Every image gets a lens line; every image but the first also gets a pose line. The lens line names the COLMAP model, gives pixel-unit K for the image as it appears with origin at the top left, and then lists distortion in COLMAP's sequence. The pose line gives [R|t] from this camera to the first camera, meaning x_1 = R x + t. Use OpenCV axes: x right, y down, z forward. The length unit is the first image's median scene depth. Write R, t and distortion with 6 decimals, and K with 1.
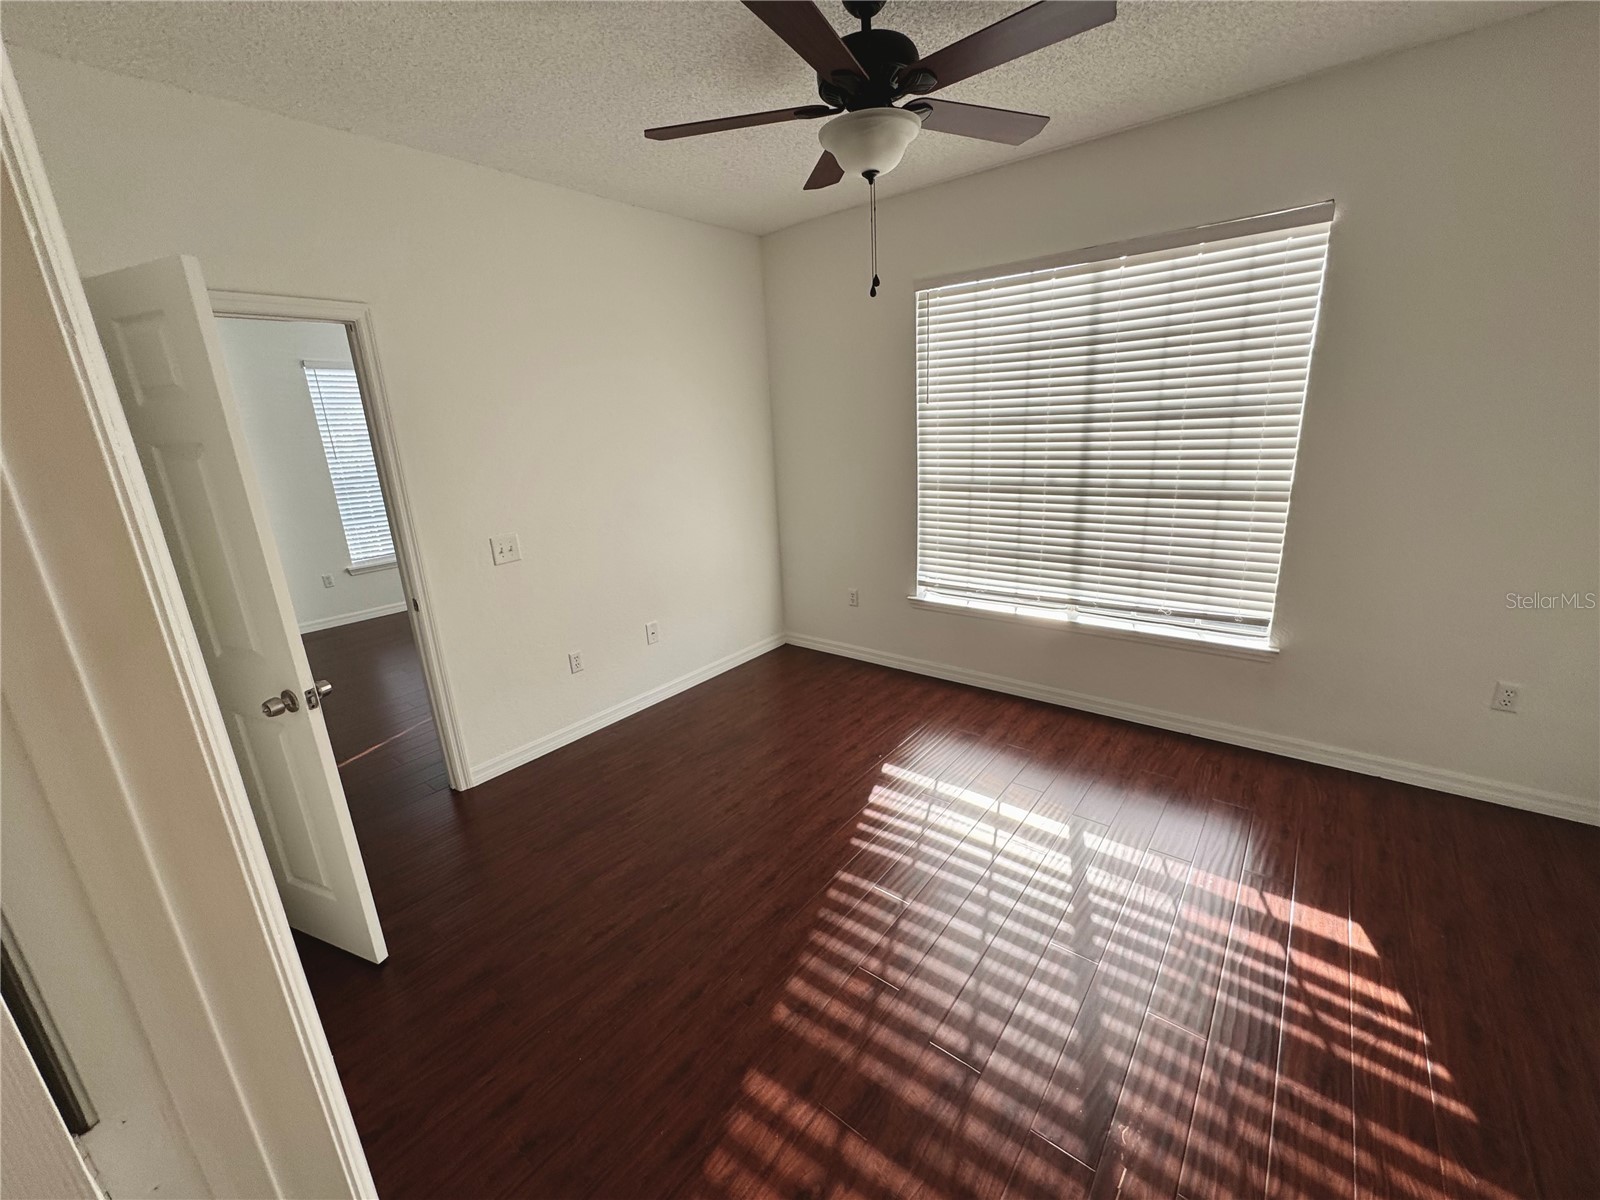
lens RADIAL K [[583.3, 0, 807.4], [0, 583.3, 565.8], [0, 0, 1]] dist [0.001037, 0.000085]
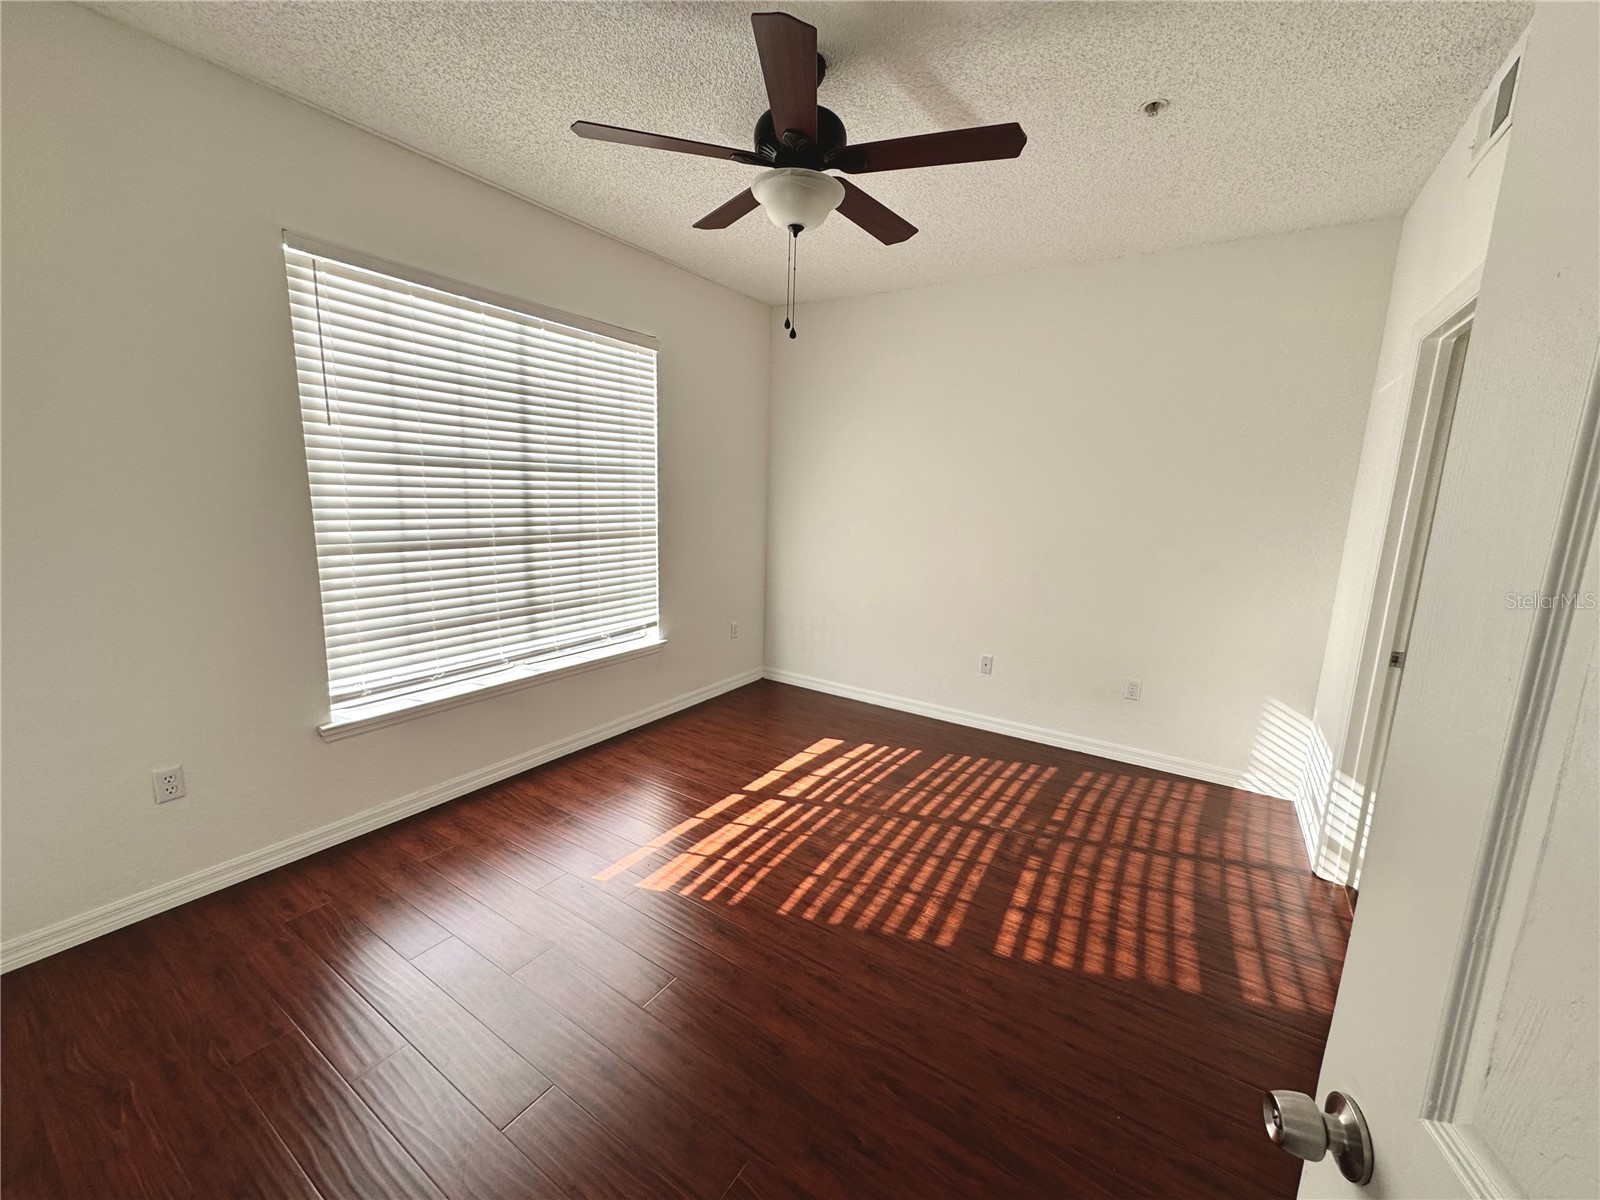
lens RADIAL K [[639.8, 0, 800.0], [0, 639.8, 600.0], [0, 0, 1]] dist [0.002744, 0.000230]
pose [[-0.048946, -0.124462, 0.991016, -0.729496], [0.214841, 0.967668, 0.132141, -0.084024], [-0.975422, 0.219379, -0.020625, 0.683349]]
